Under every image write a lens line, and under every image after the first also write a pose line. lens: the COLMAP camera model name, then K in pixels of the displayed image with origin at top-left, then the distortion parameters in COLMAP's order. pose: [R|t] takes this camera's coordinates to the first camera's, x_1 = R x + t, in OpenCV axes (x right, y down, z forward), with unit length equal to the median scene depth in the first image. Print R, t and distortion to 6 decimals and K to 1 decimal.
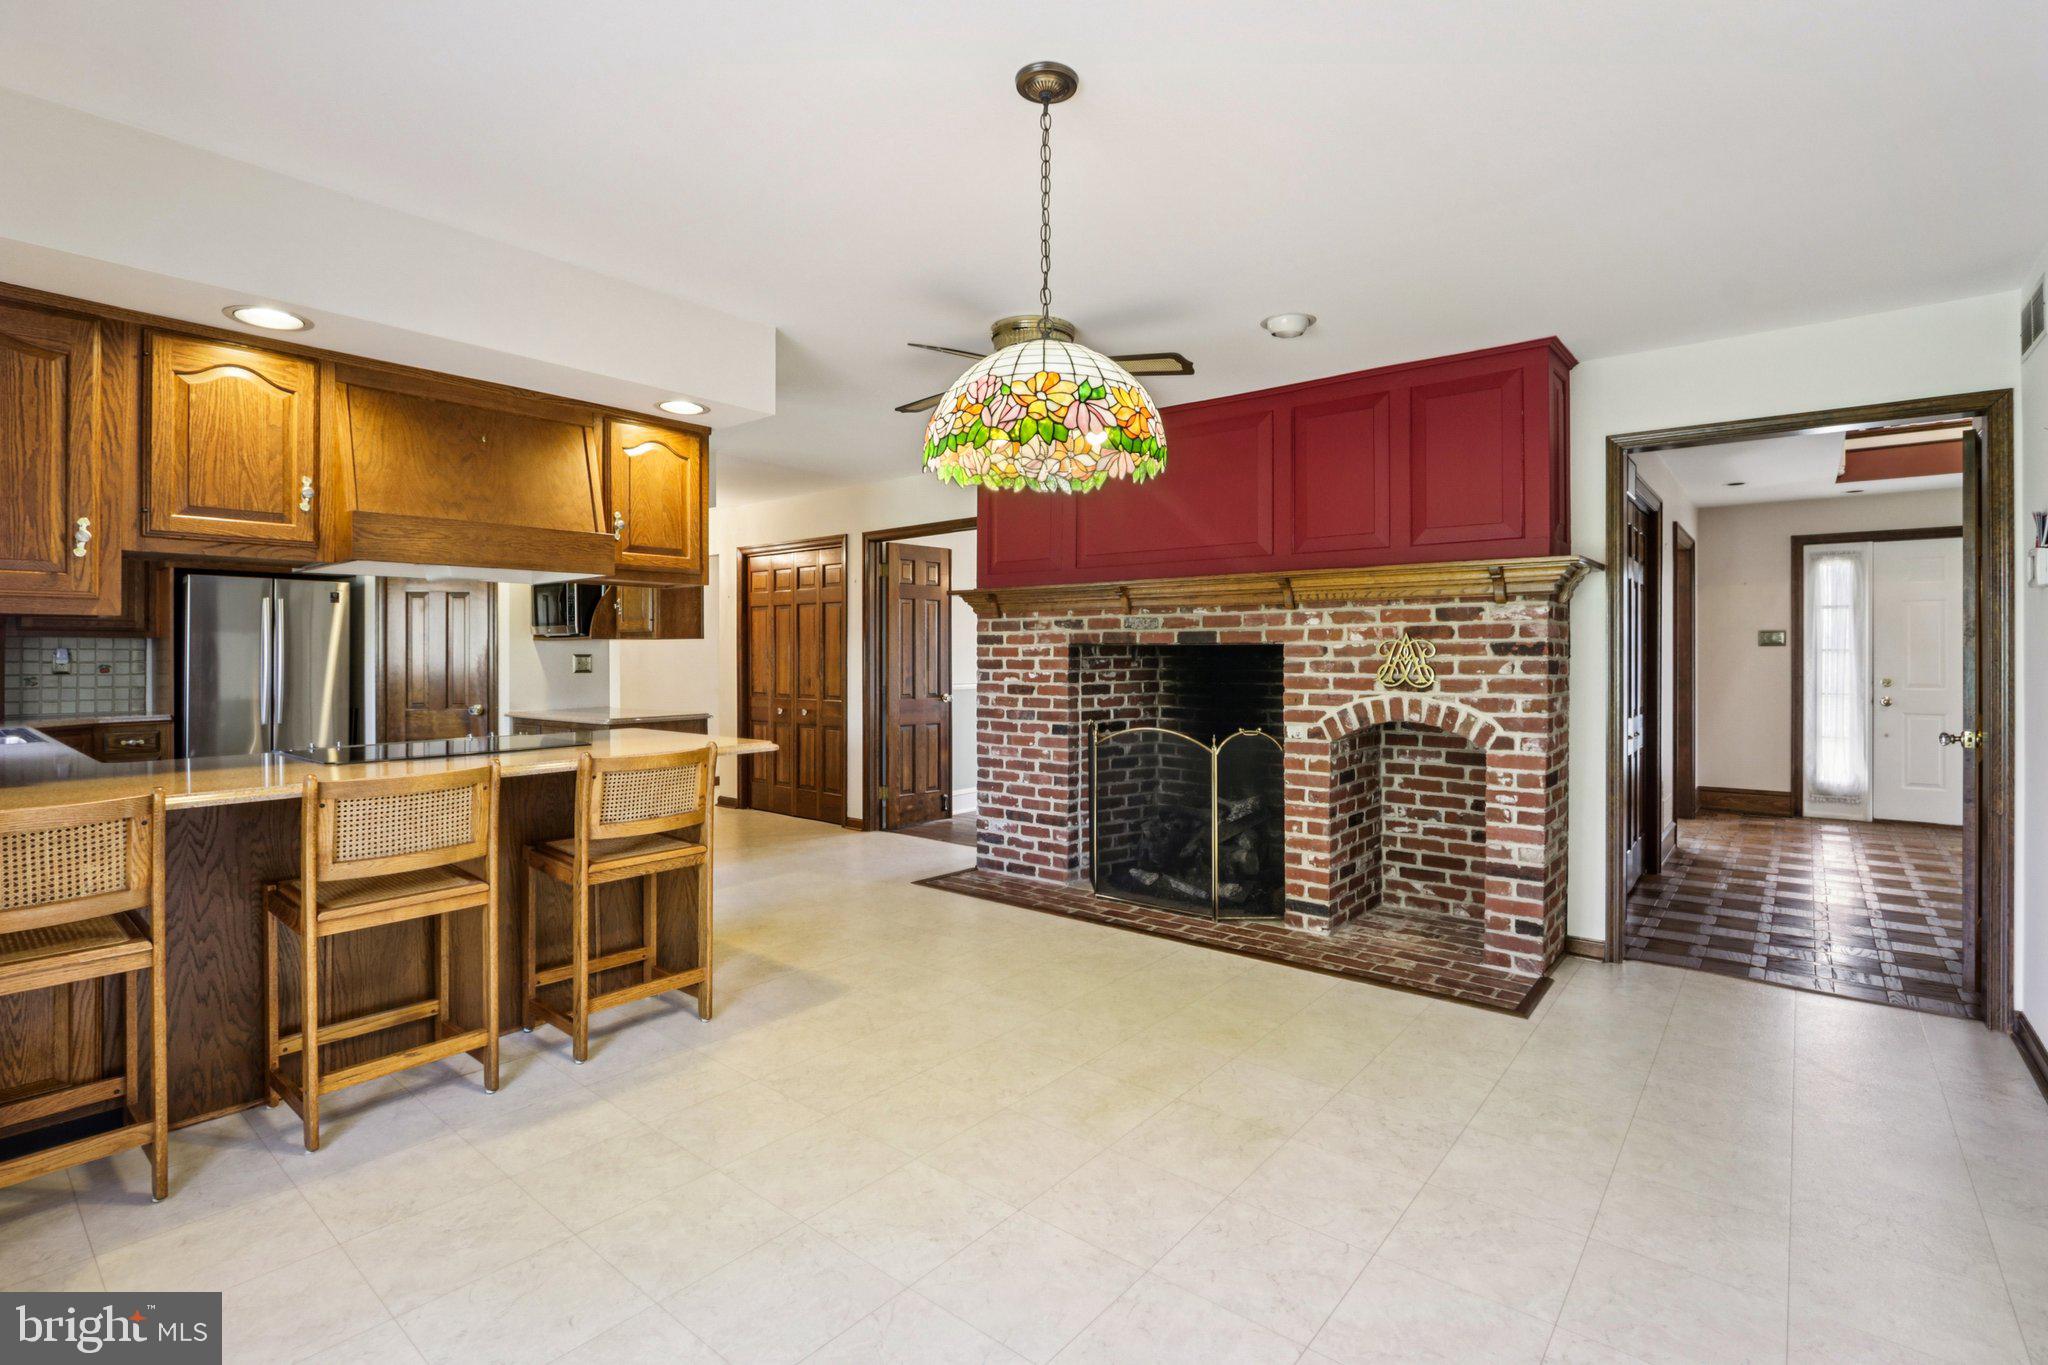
lens RADIAL K [[946.4, 0, 1024.9], [0, 946.4, 639.9], [0, 0, 1]] dist [-0.021113, 0.000299]
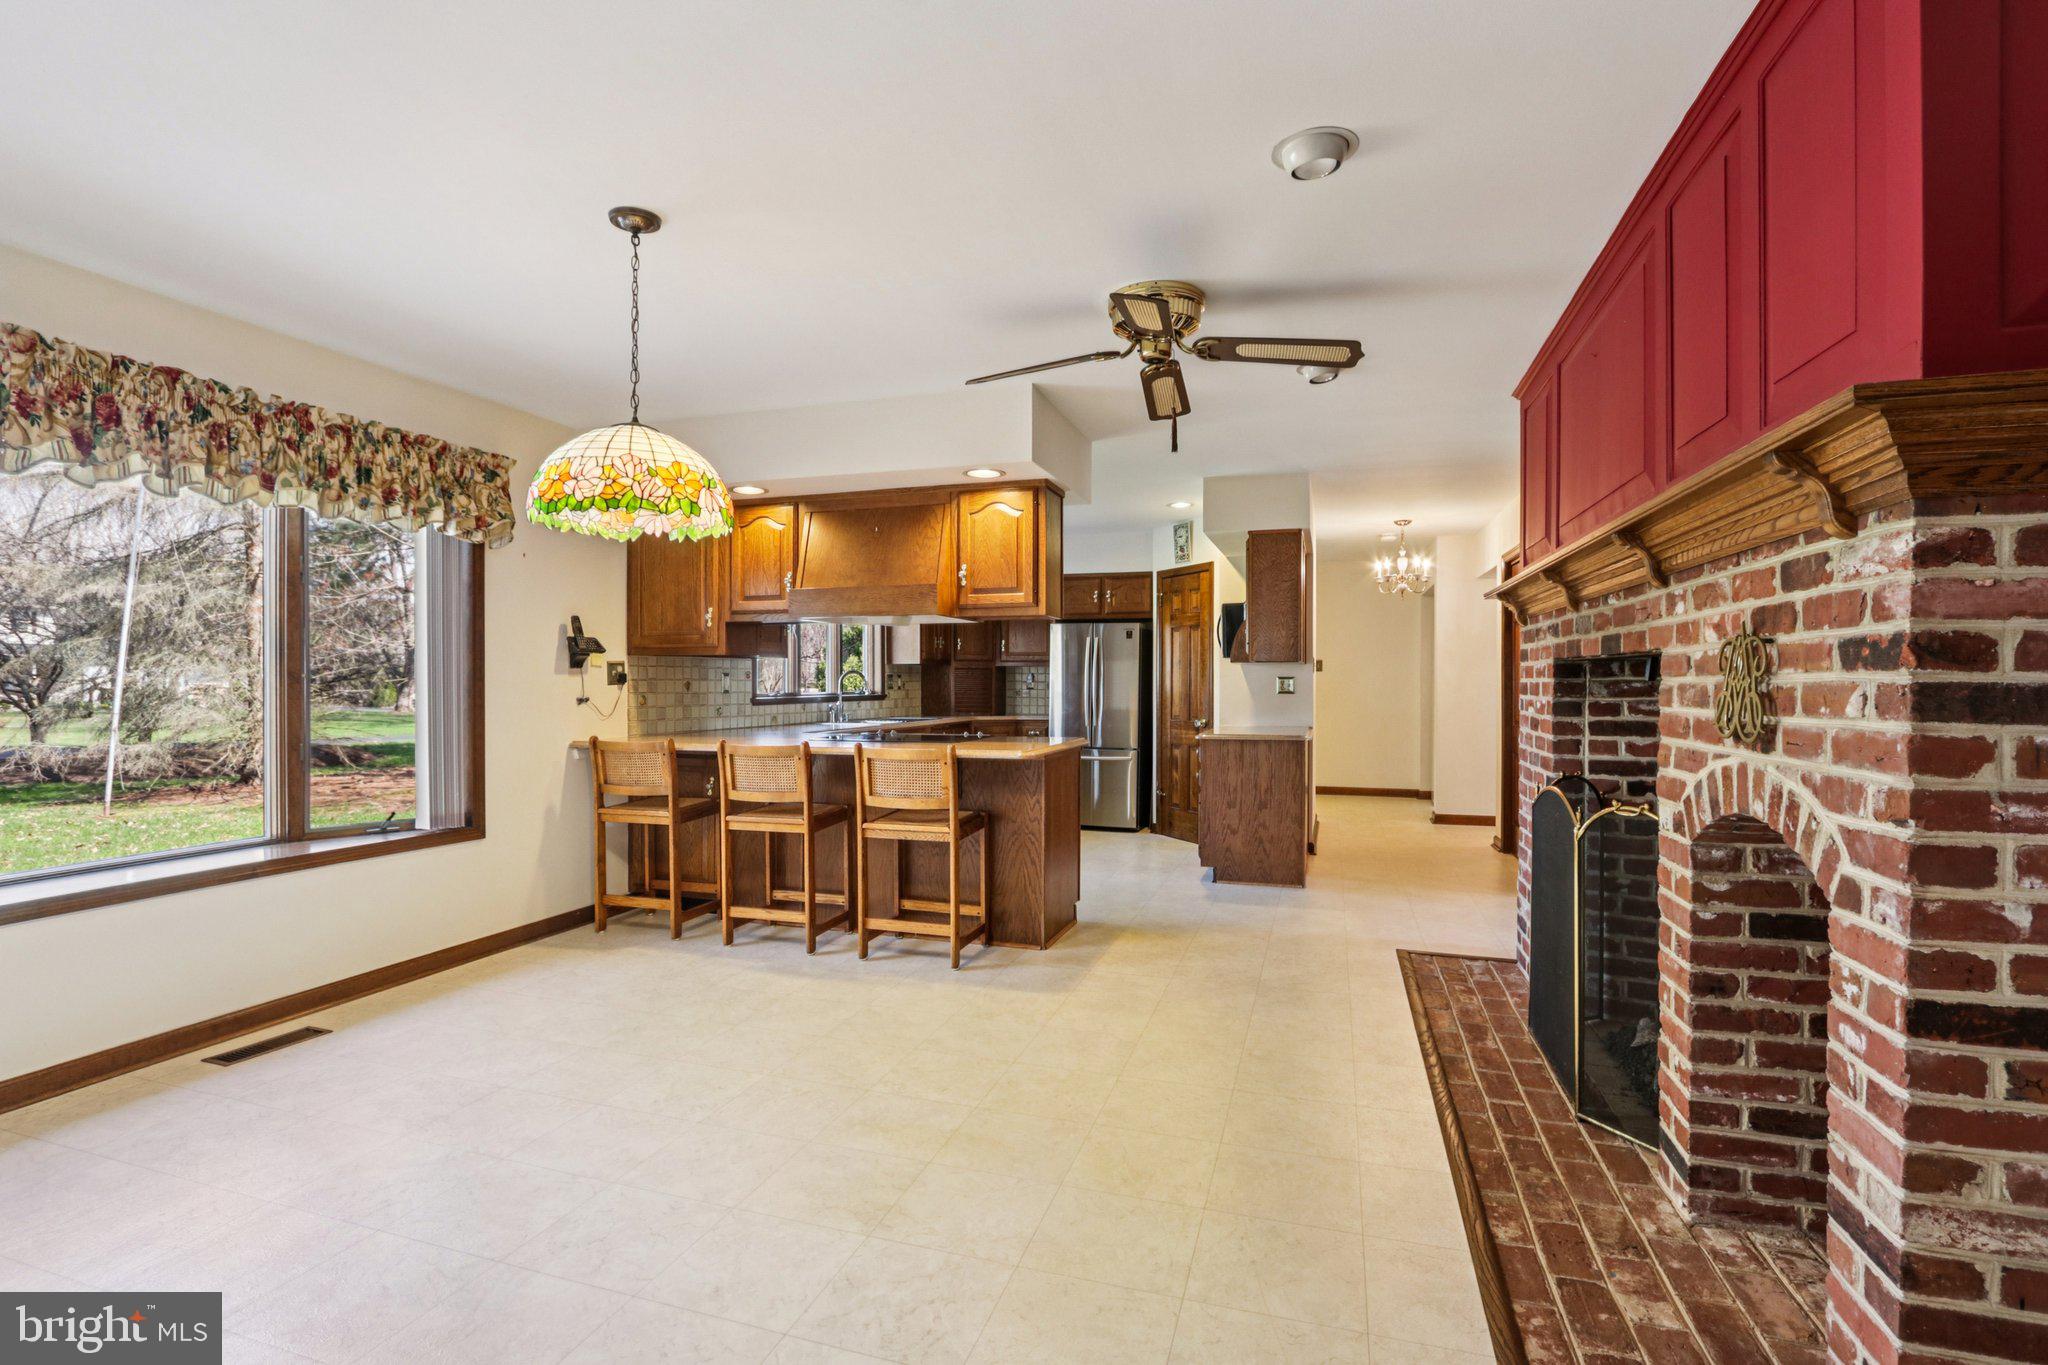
lens RADIAL K [[956.8, 0, 1017.2], [0, 956.8, 667.5], [0, 0, 1]] dist [-0.022412, 0.000712]
pose [[0.364224, -0.010284, -0.931254, 0.789606], [0.012488, 0.999903, -0.006158, 0.014323], [0.931227, -0.009386, 0.364318, 0.565914]]
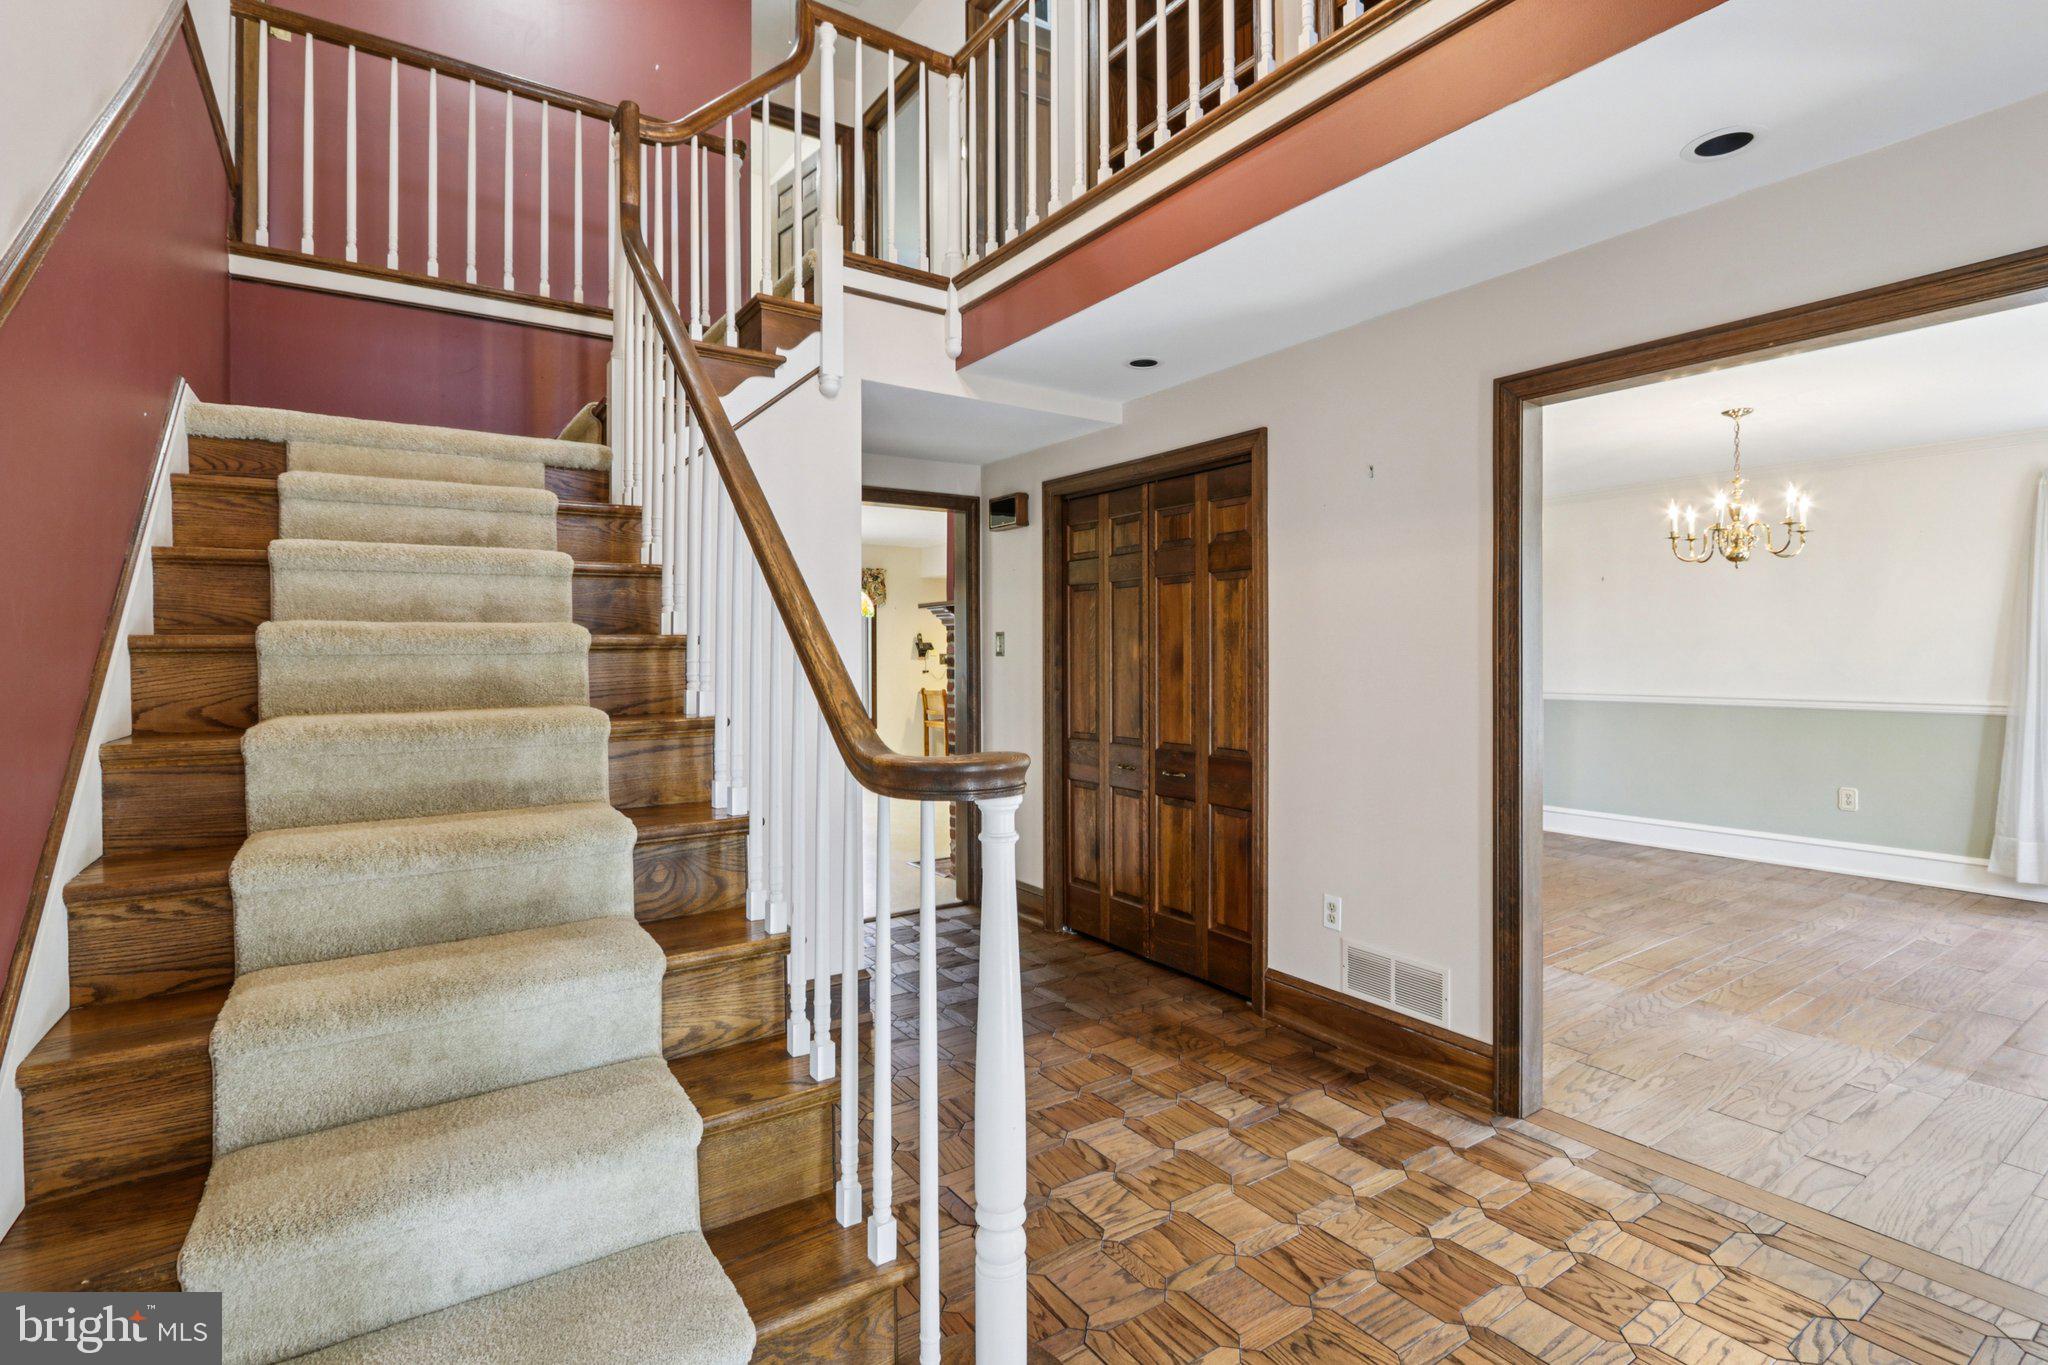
lens RADIAL K [[956.8, 0, 1017.2], [0, 956.8, 667.5], [0, 0, 1]] dist [-0.022412, 0.000712]
pose [[-0.285806, 0.015376, -0.958164, 1.956362], [0.018873, 0.999768, 0.010414, 0.007534], [0.958102, -0.015107, -0.286030, 1.502883]]
